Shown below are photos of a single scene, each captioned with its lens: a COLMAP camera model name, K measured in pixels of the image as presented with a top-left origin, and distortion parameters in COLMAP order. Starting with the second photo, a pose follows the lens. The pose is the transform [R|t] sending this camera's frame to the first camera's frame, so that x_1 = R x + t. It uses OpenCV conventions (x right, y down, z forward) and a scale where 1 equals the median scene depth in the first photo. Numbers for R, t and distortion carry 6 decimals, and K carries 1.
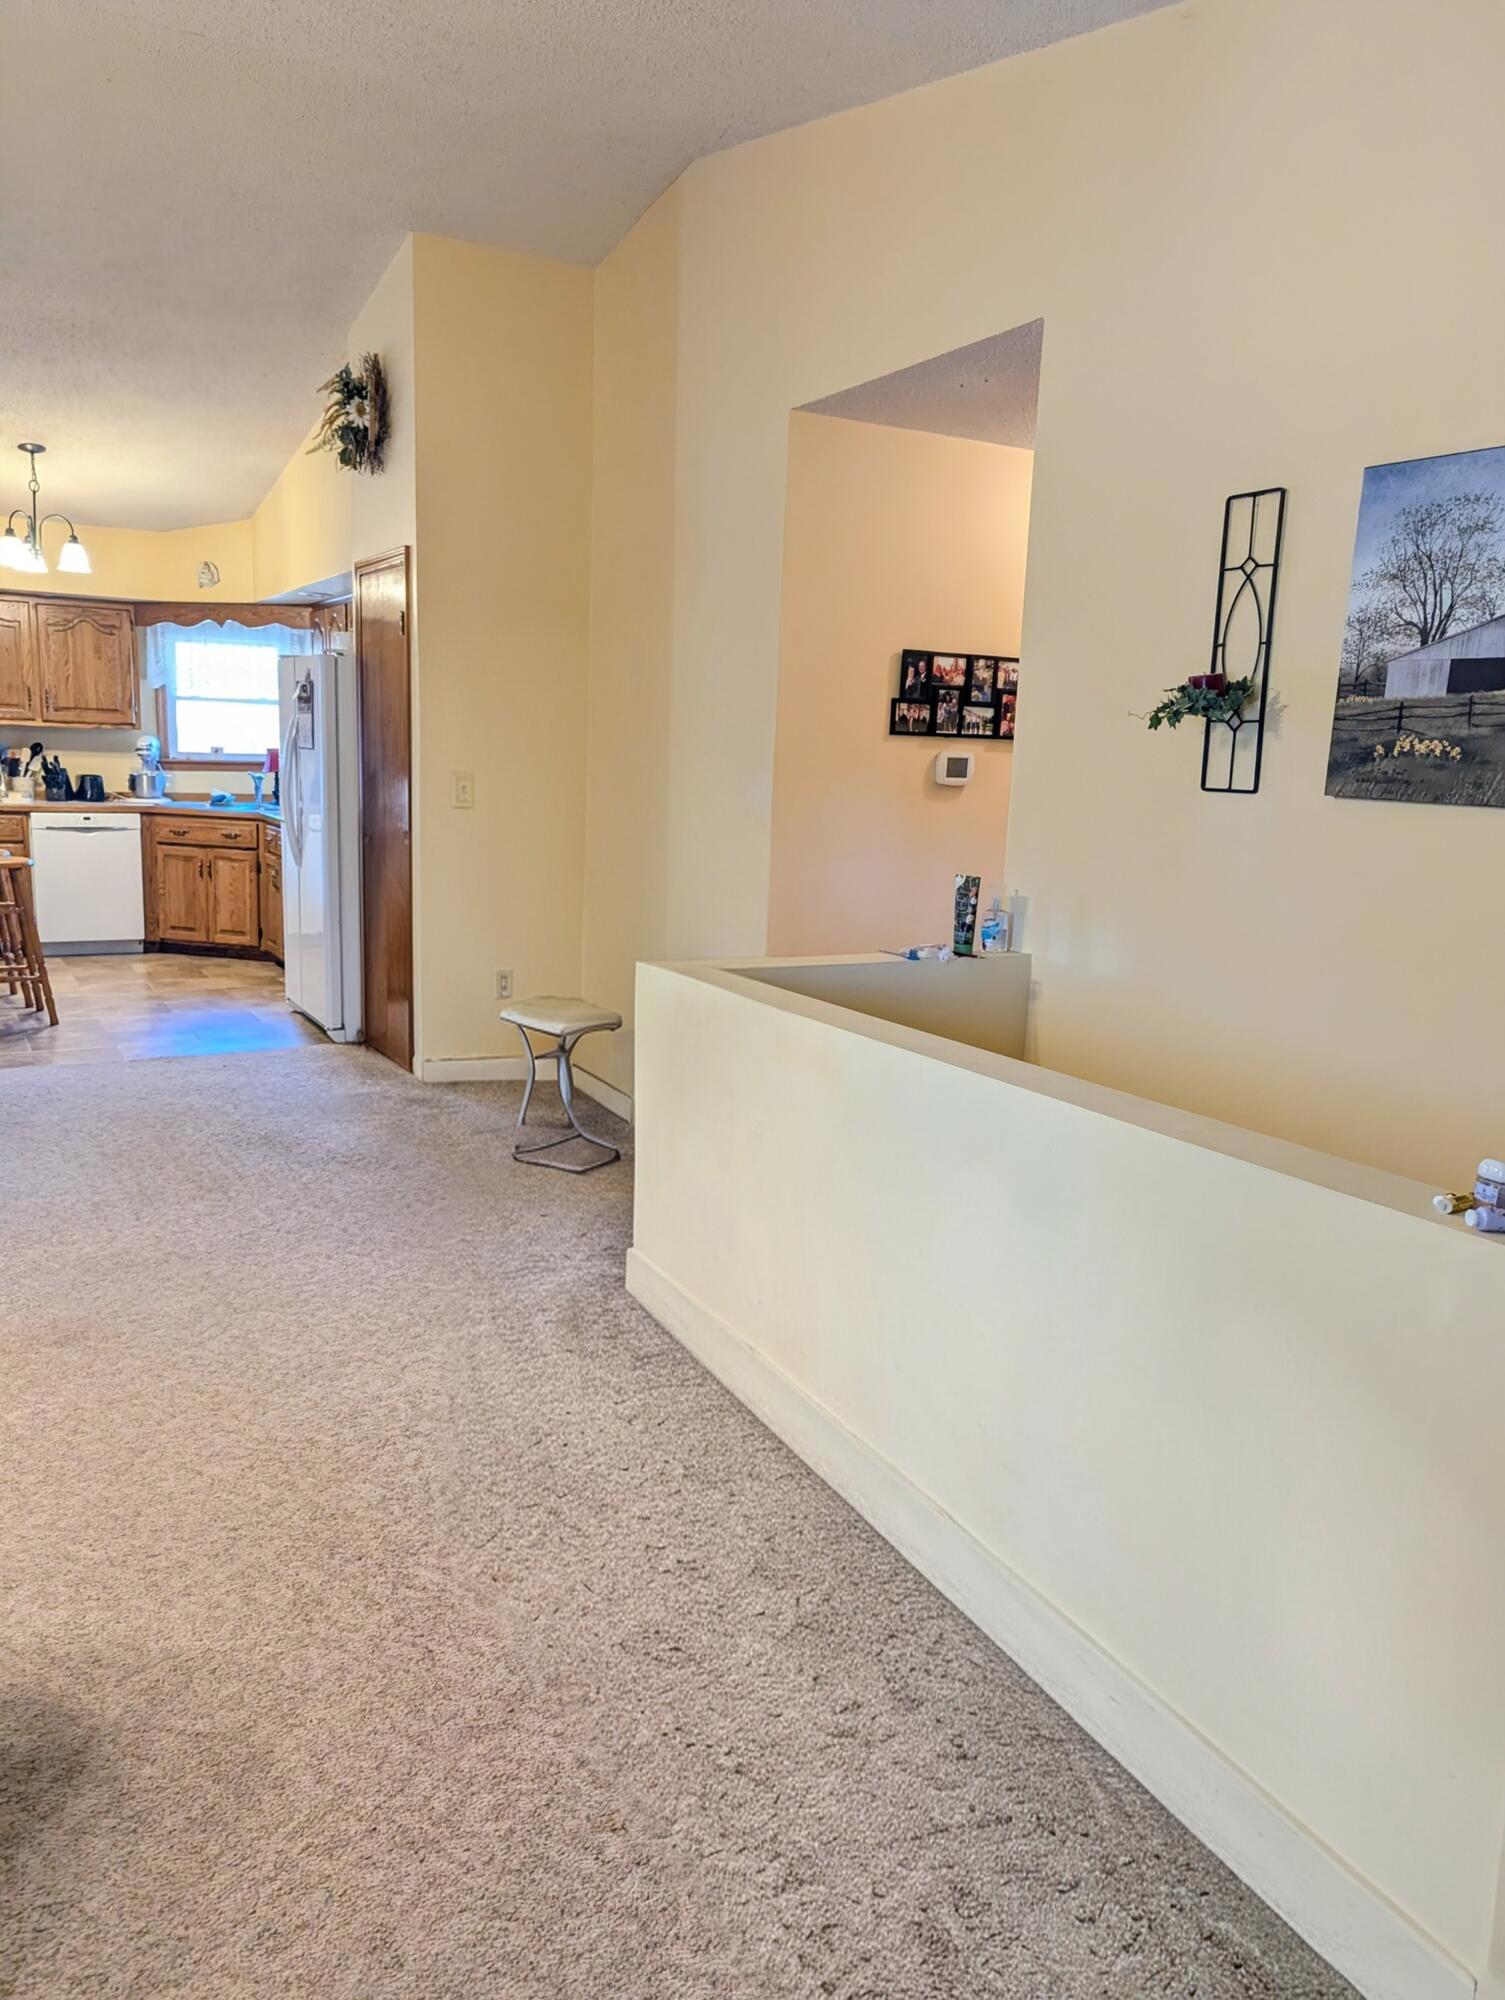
lens RADIAL K [[1415.9, 0, 797.5], [0, 1415.9, 986.2], [0, 0, 1]] dist [0.053242, -0.032880]
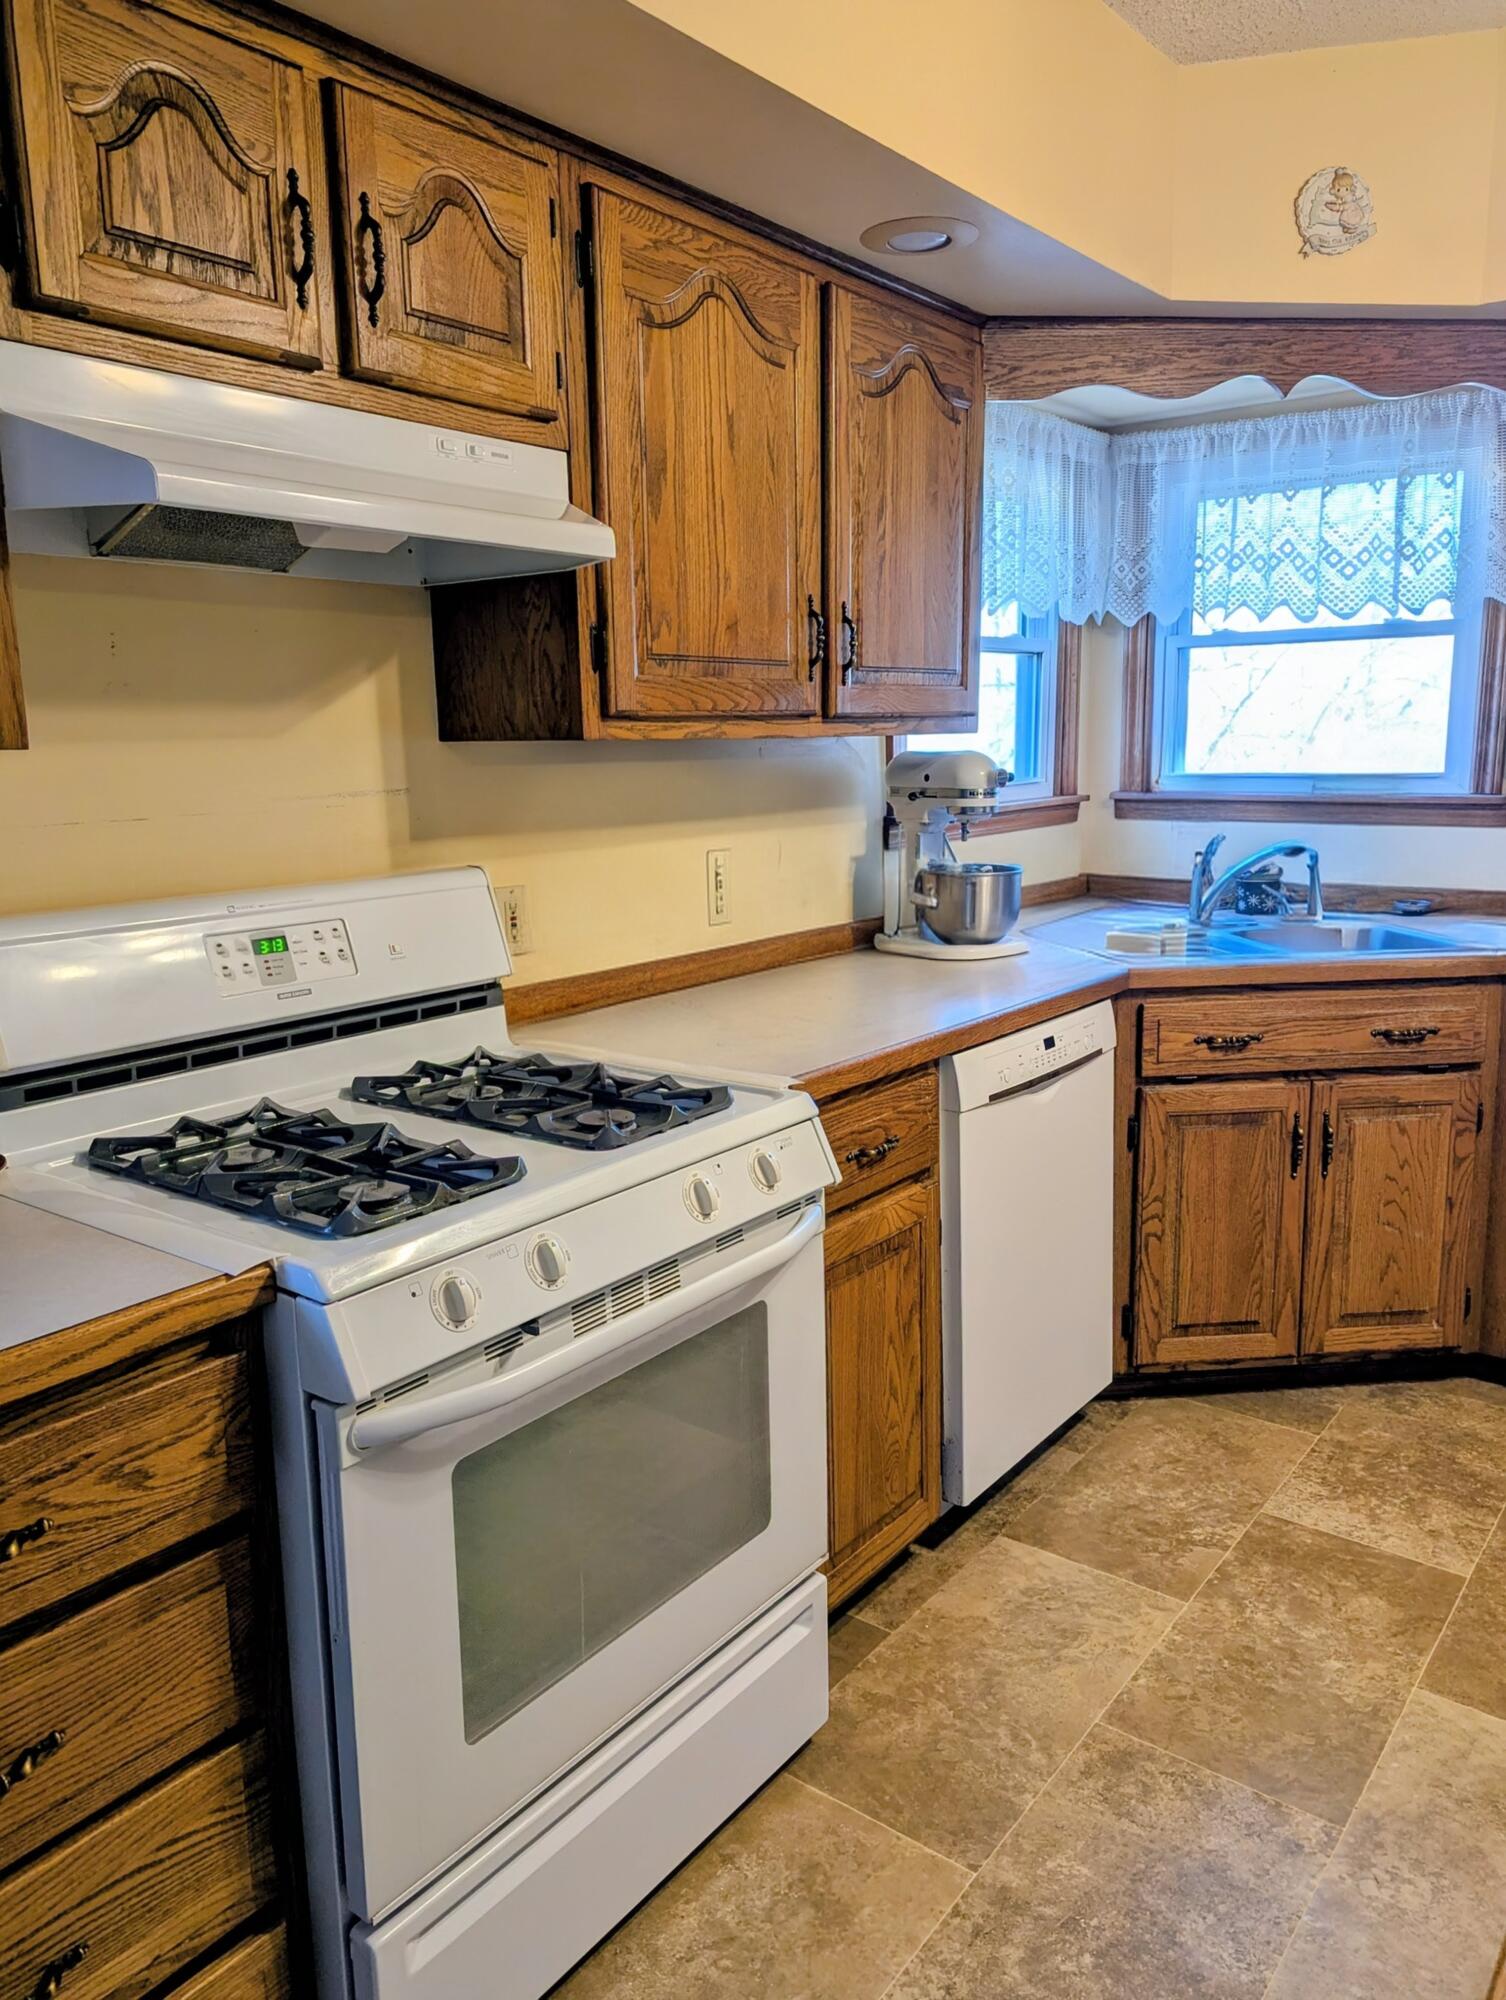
lens RADIAL K [[1461.0, 0, 750.7], [0, 1461.0, 999.6], [0, 0, 1]] dist [0.044459, 0.001223]
pose [[0.921691, -0.118424, 0.369408, -5.837636], [0.113748, 0.992911, 0.034496, -1.258637], [-0.370874, 0.010225, 0.928627, 6.572425]]
